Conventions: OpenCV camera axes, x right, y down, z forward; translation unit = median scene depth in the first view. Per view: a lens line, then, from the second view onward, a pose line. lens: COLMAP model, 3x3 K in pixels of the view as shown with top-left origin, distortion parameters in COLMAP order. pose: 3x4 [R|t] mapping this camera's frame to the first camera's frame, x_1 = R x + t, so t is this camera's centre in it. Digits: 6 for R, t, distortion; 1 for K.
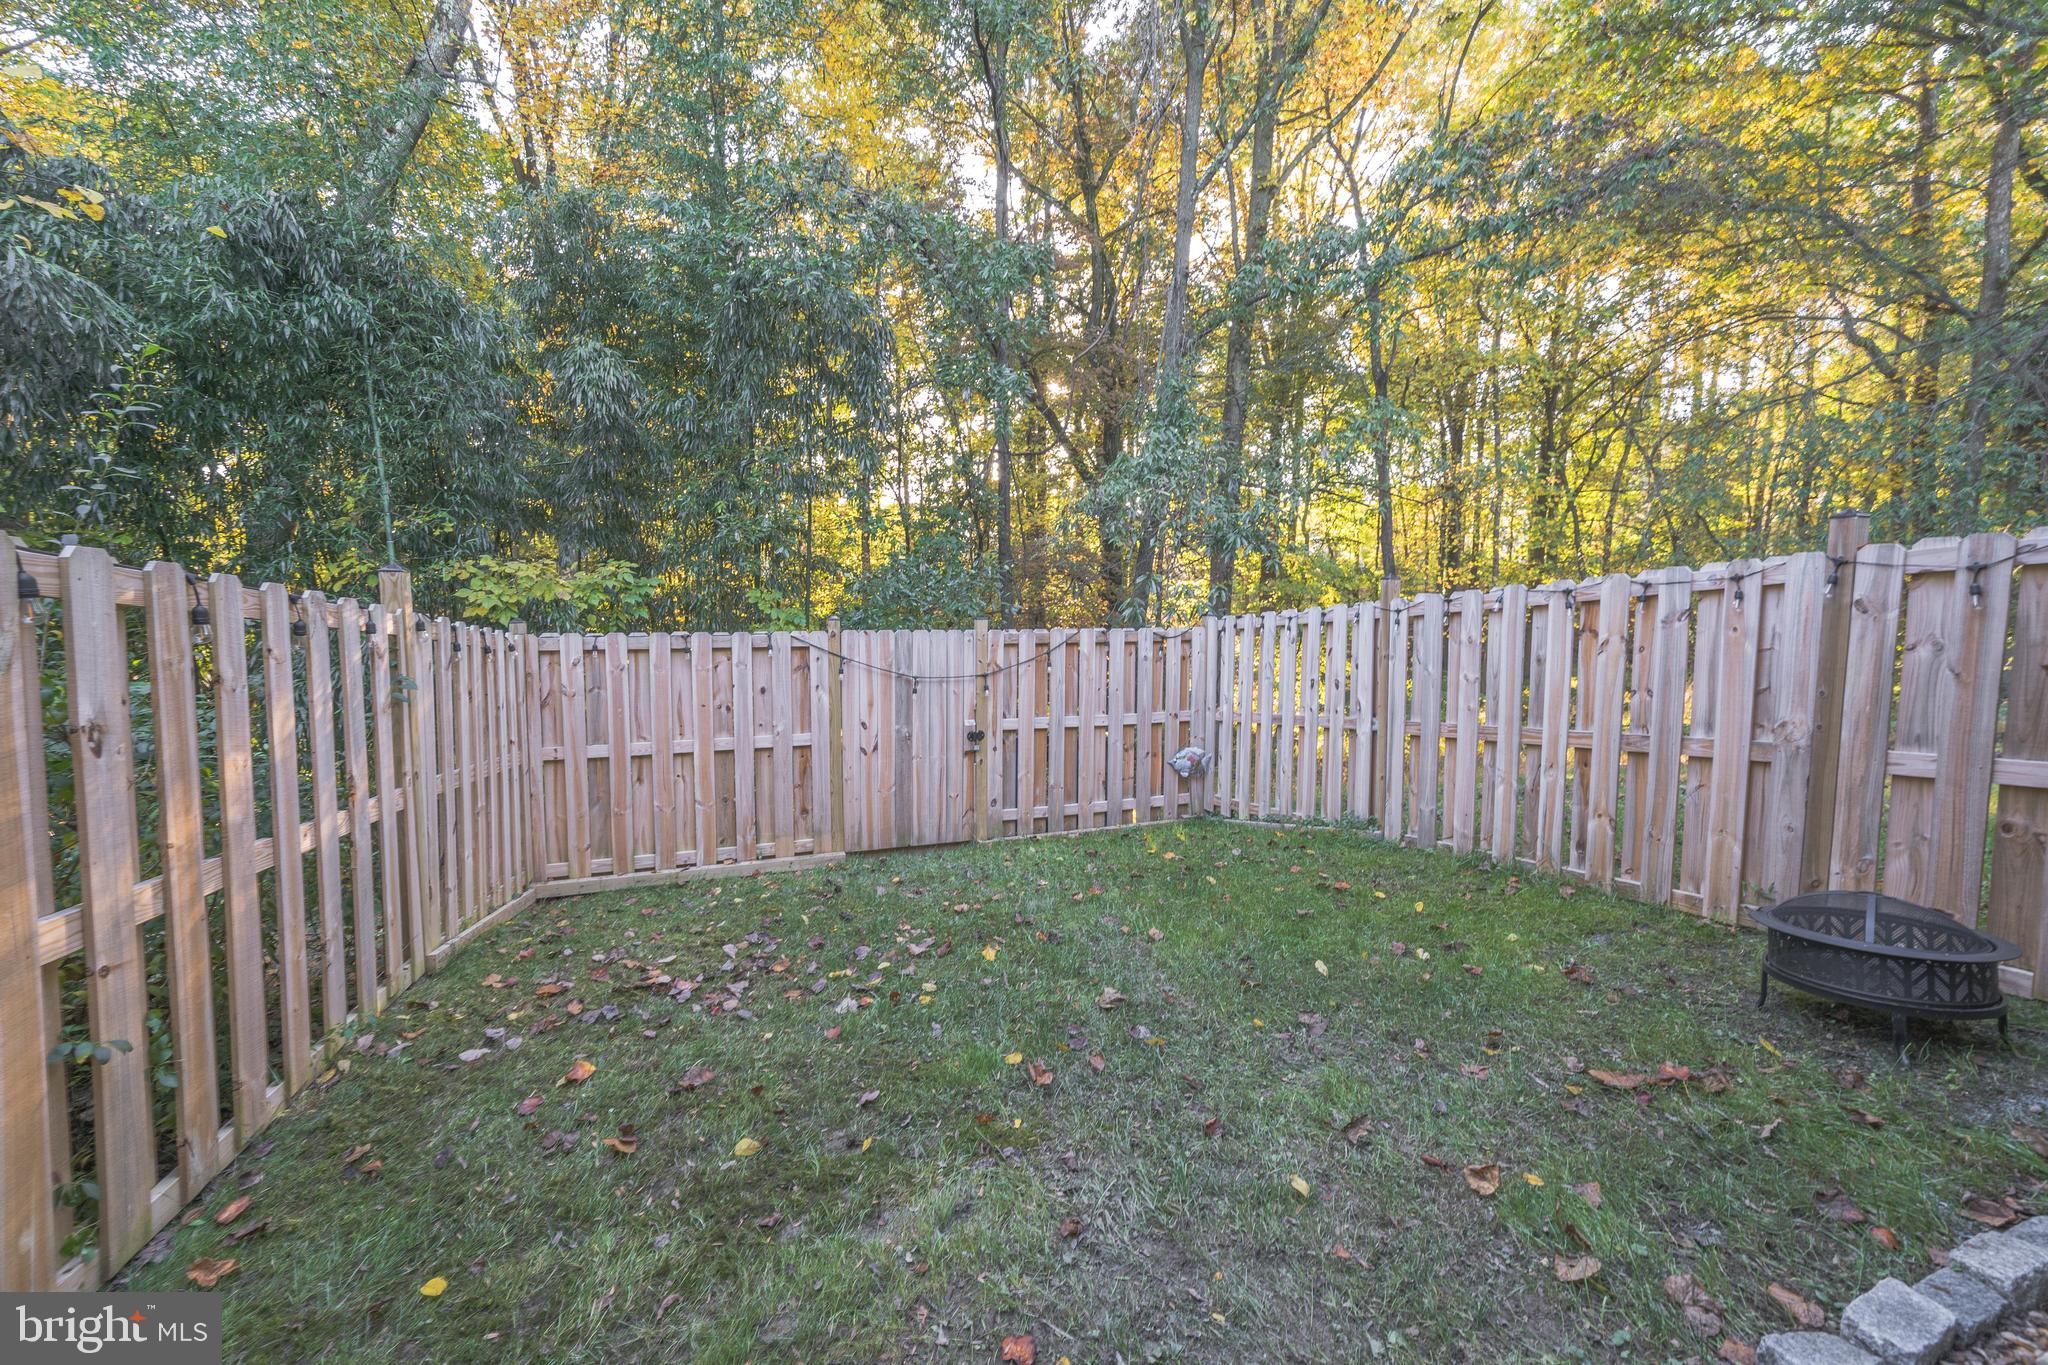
lens RADIAL K [[895.8, 0, 1028.0], [0, 895.8, 668.1], [0, 0, 1]] dist [0.001825, -0.000007]
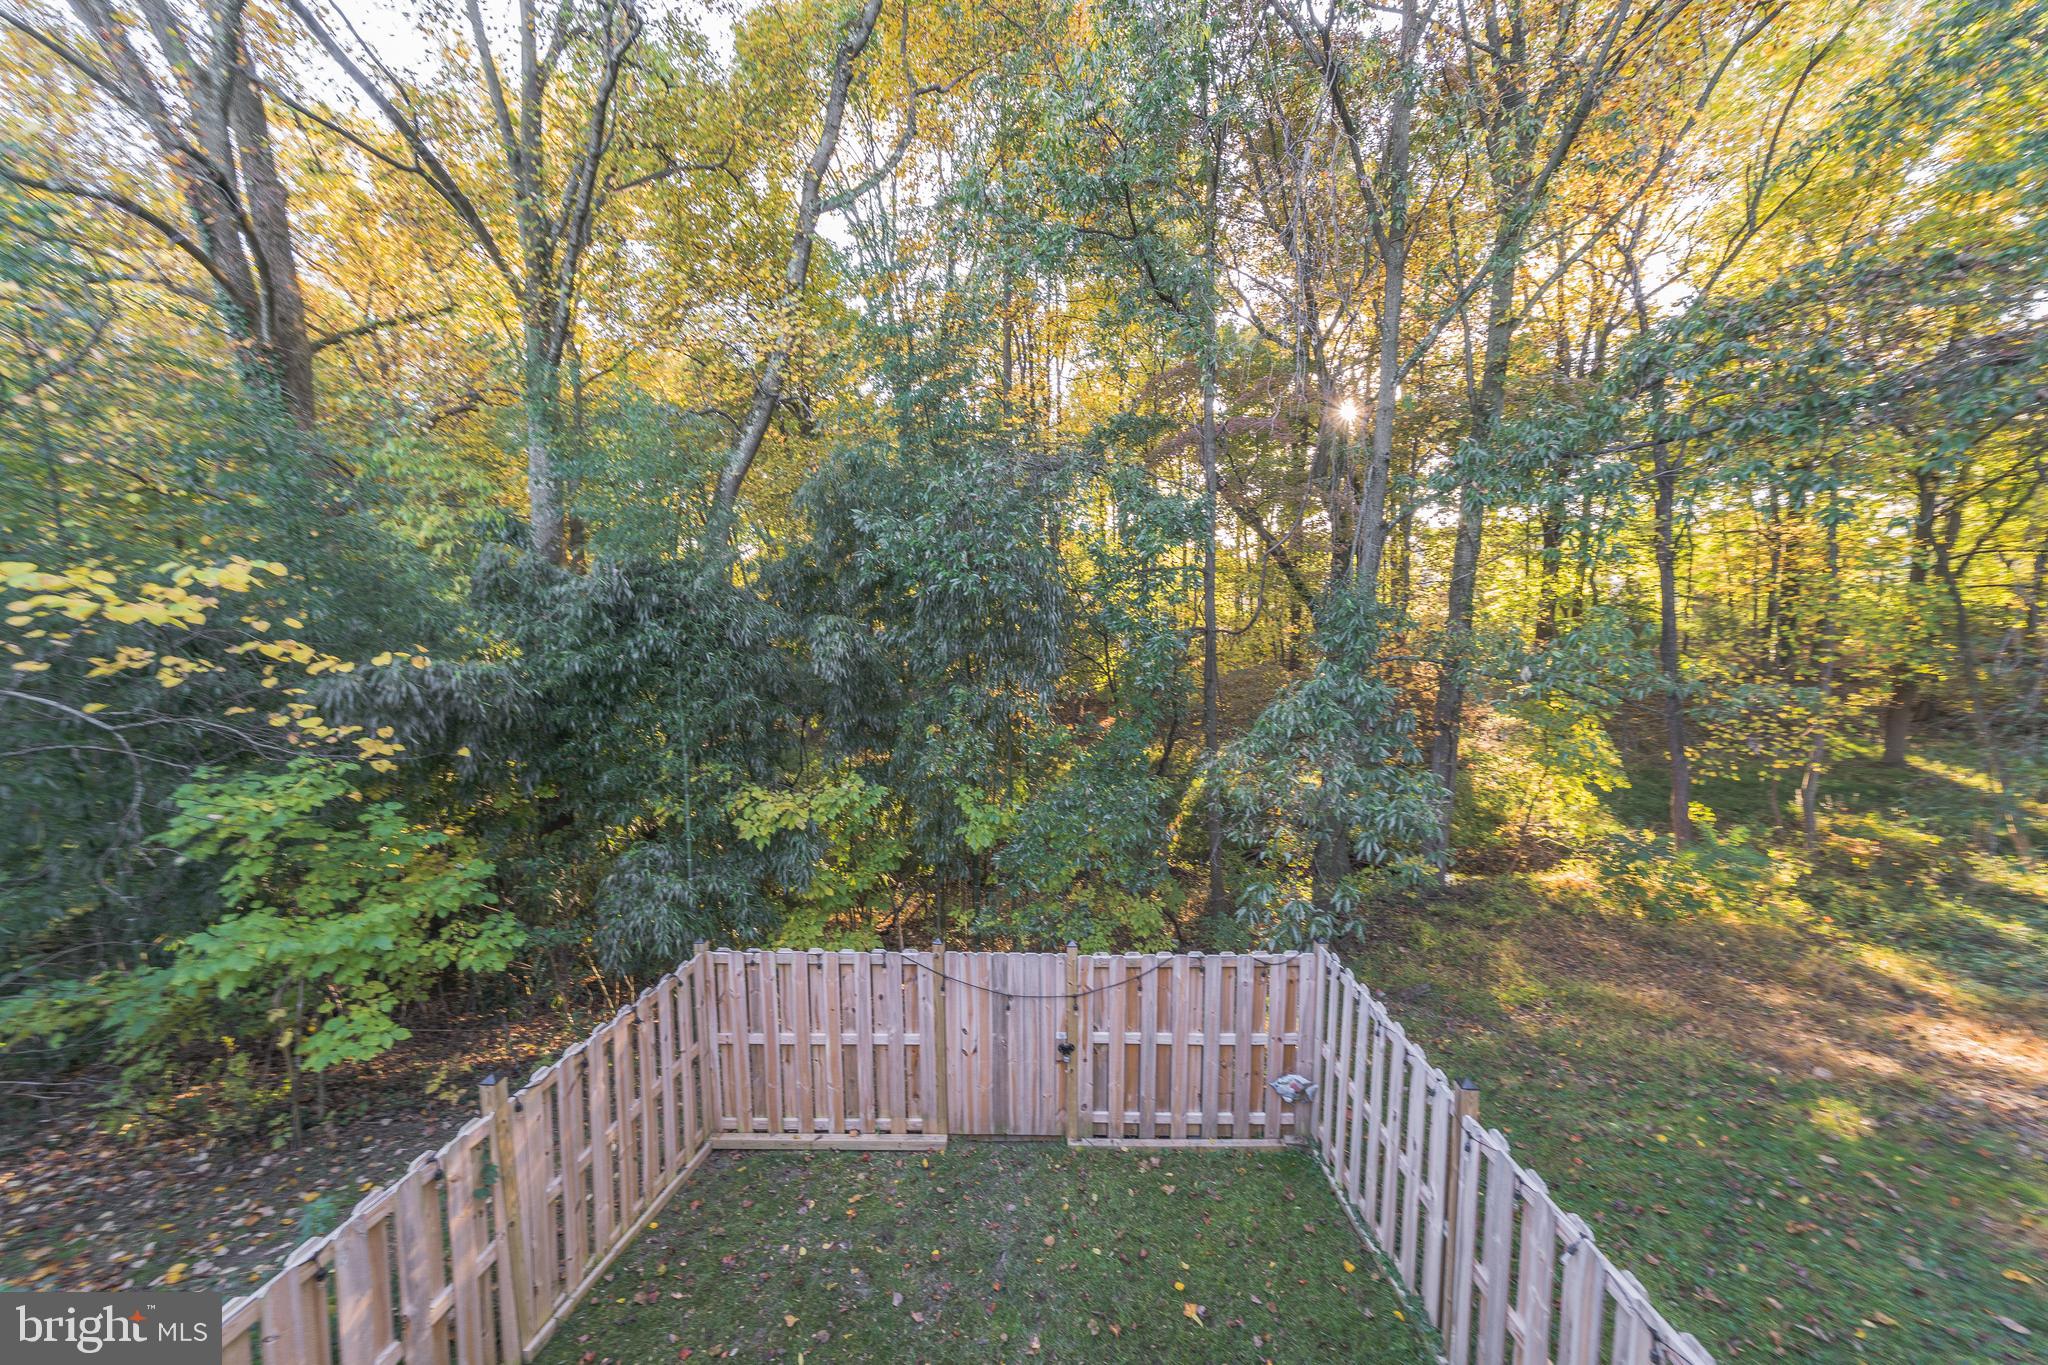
lens RADIAL K [[698.1, 0, 1024.3], [0, 698.1, 685.3], [0, 0, 1]] dist [-0.002397, -0.000149]
pose [[0.926343, 0.031872, -0.375329, 0.193874], [-0.021484, 0.999262, 0.031829, -0.382010], [0.376067, -0.021421, 0.926345, 0.203931]]
